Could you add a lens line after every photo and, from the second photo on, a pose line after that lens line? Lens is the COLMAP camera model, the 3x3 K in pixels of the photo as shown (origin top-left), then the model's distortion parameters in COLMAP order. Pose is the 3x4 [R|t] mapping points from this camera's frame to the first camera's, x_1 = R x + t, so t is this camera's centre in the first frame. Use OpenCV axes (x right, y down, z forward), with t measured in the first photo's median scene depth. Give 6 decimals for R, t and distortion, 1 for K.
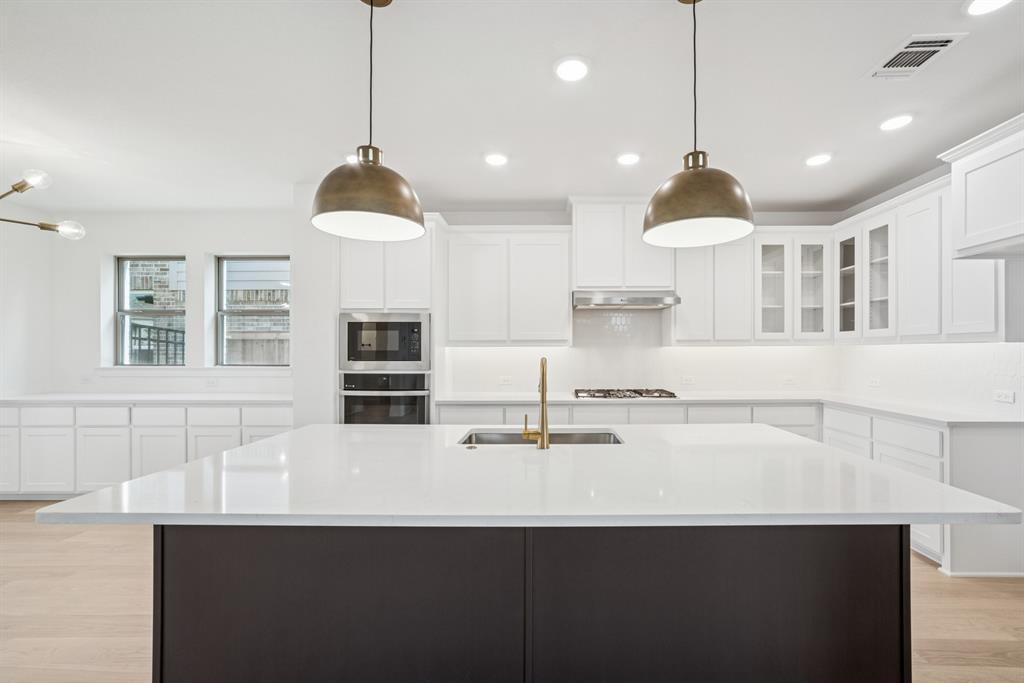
lens RADIAL K [[394.9, 0, 513.6], [0, 394.9, 350.1], [0, 0, 1]] dist [0.000597, 0.001185]
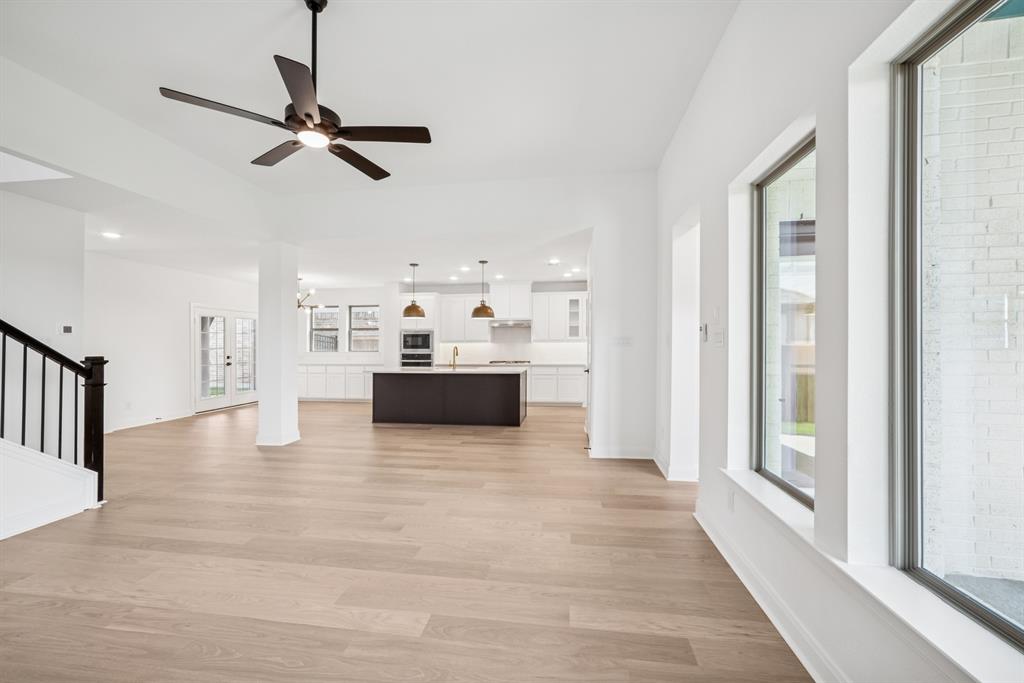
lens RADIAL K [[394.9, 0, 511.7], [0, 394.9, 346.4], [0, 0, 1]] dist [0.000597, 0.001185]
pose [[0.991107, -0.003795, -0.133011, 0.600101], [0.004308, 0.999984, 0.003565, 0.004719], [0.132996, -0.004106, 0.991108, -1.401848]]
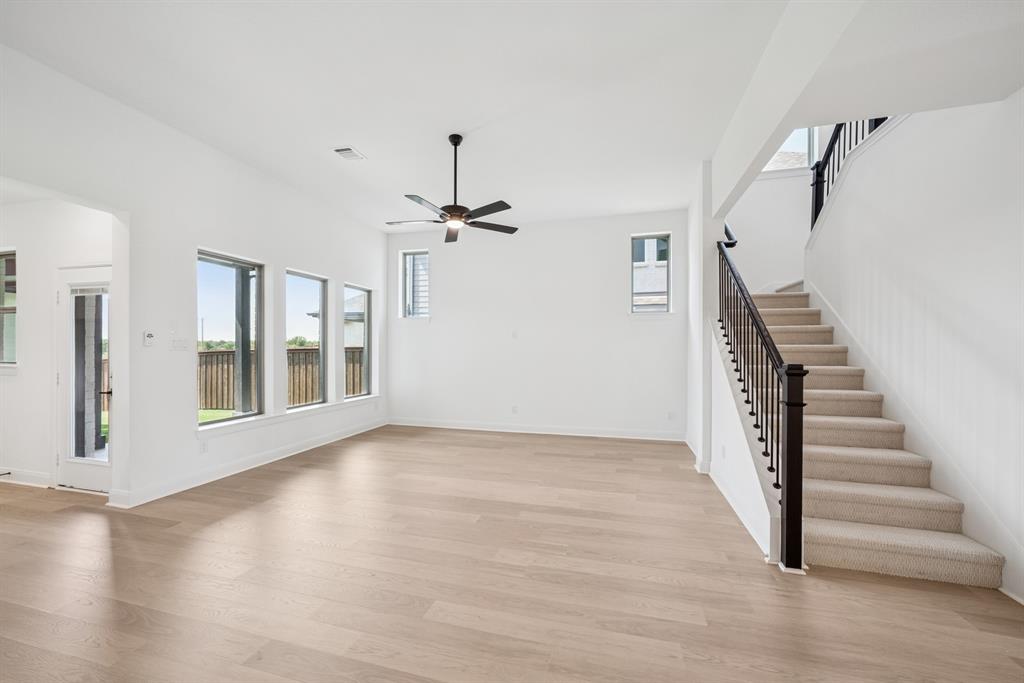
lens RADIAL K [[394.9, 0, 510.5], [0, 394.9, 350.4], [0, 0, 1]] dist [0.000597, 0.001185]
pose [[-0.964616, -0.004413, 0.263620, -1.412837], [-0.004333, 0.999990, 0.000885, 0.011953], [-0.263622, -0.000288, -0.964626, 2.424976]]
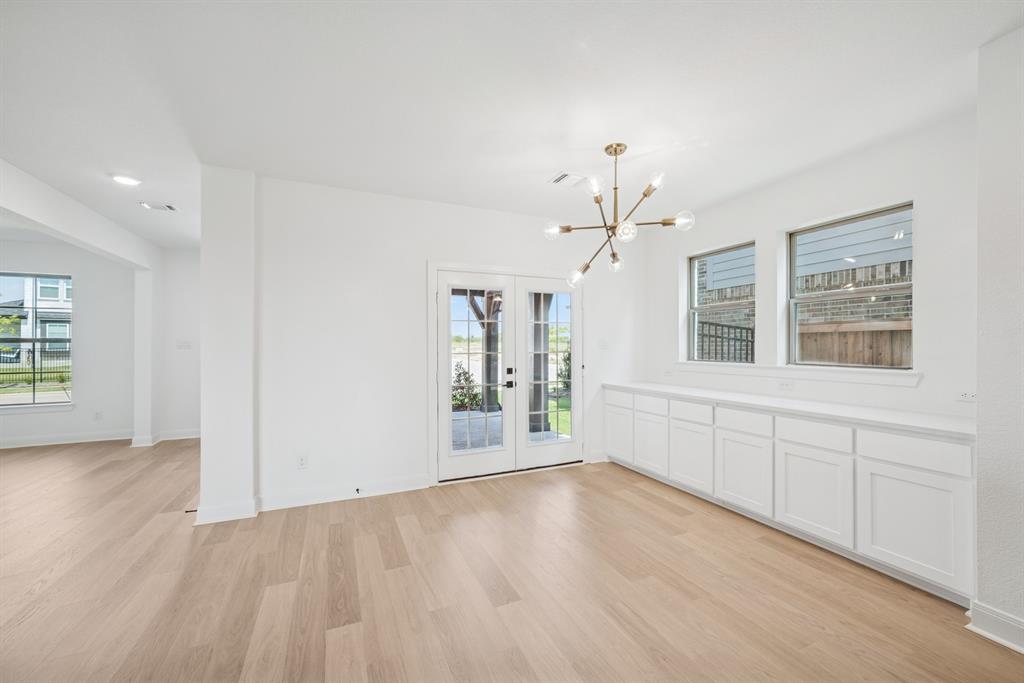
lens RADIAL K [[394.9, 0, 506.3], [0, 394.9, 345.2], [0, 0, 1]] dist [0.000597, 0.001185]
pose [[0.410686, -0.004144, -0.911767, -0.288391], [0.002092, 0.999991, -0.003602, 0.000664], [0.911774, -0.000428, 0.410692, 0.145811]]
